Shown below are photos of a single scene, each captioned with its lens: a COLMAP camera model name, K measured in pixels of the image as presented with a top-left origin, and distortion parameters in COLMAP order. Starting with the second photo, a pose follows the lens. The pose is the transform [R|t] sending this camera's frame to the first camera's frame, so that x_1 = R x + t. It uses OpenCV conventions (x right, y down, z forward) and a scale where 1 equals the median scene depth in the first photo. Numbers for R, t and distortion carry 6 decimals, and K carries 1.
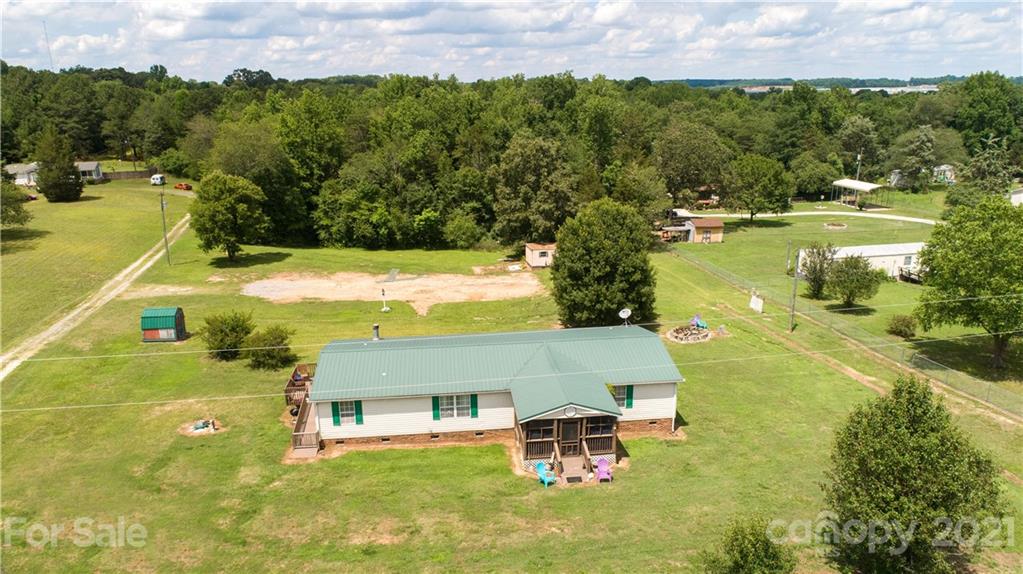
lens RADIAL K [[716.3, 0, 511.1], [0, 716.3, 286.0], [0, 0, 1]] dist [-0.012850, -0.000820]
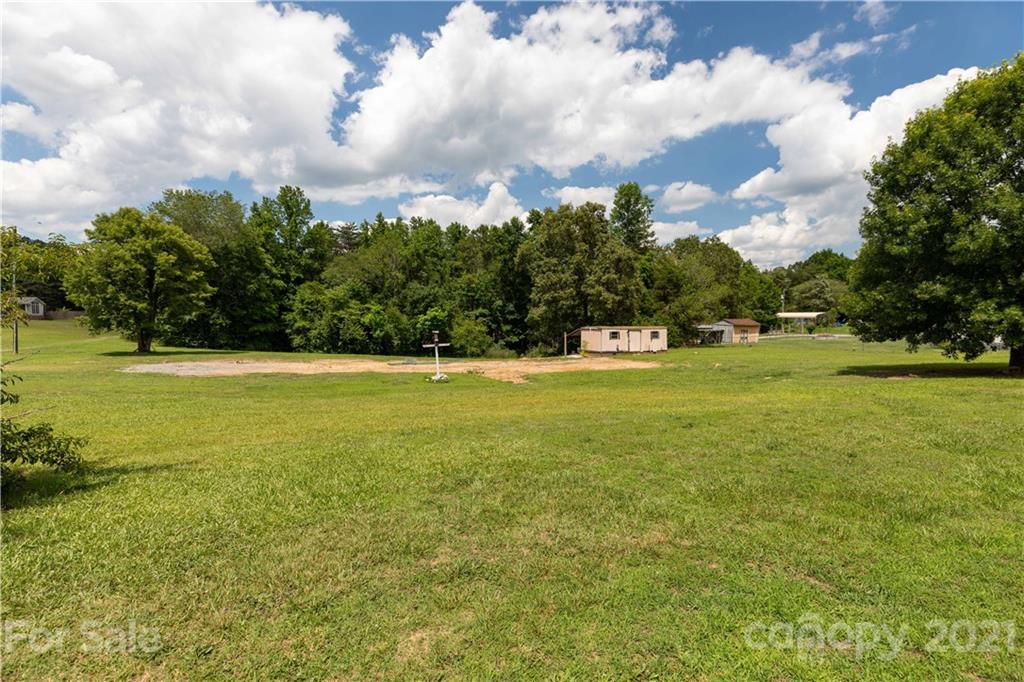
lens RADIAL K [[465.4, 0, 510.3], [0, 465.4, 331.1], [0, 0, 1]] dist [0.015336, -0.001078]
pose [[0.983785, -0.000426, 0.179349, -0.125520], [0.043850, 0.970220, -0.238224, 0.052762], [-0.173907, 0.242226, 0.954507, 0.468817]]
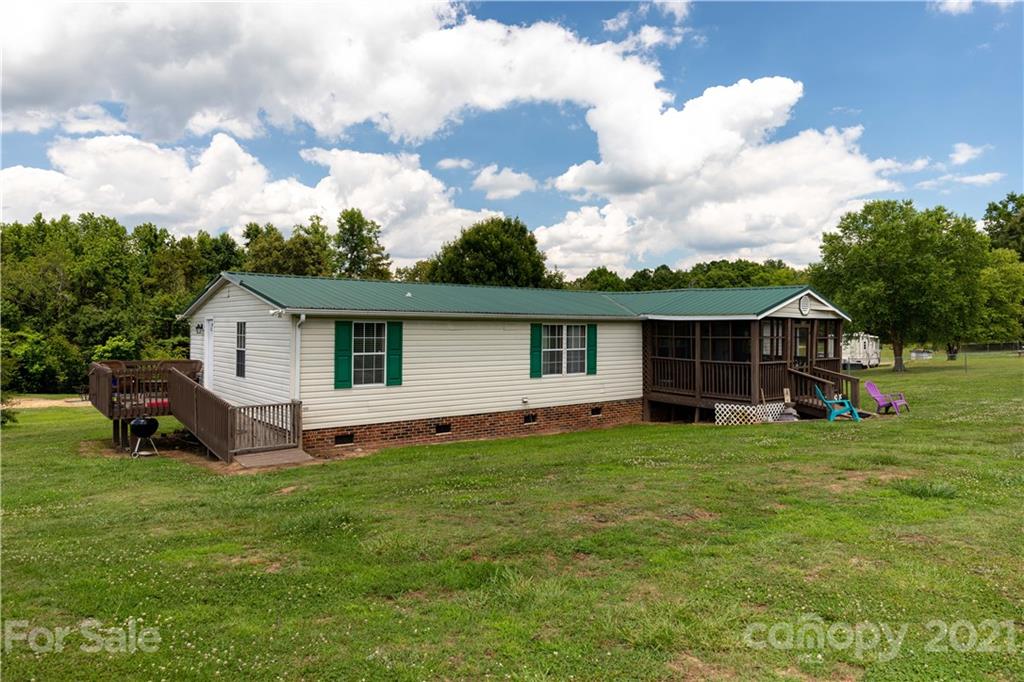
lens RADIAL K [[650.4, 0, 518.6], [0, 650.4, 318.9], [0, 0, 1]] dist [0.028810, -0.001991]
pose [[0.839771, 0.020488, 0.542554, -0.135167], [0.139620, 0.957533, -0.252263, 0.099168], [-0.524682, 0.287595, 0.801248, 0.249428]]
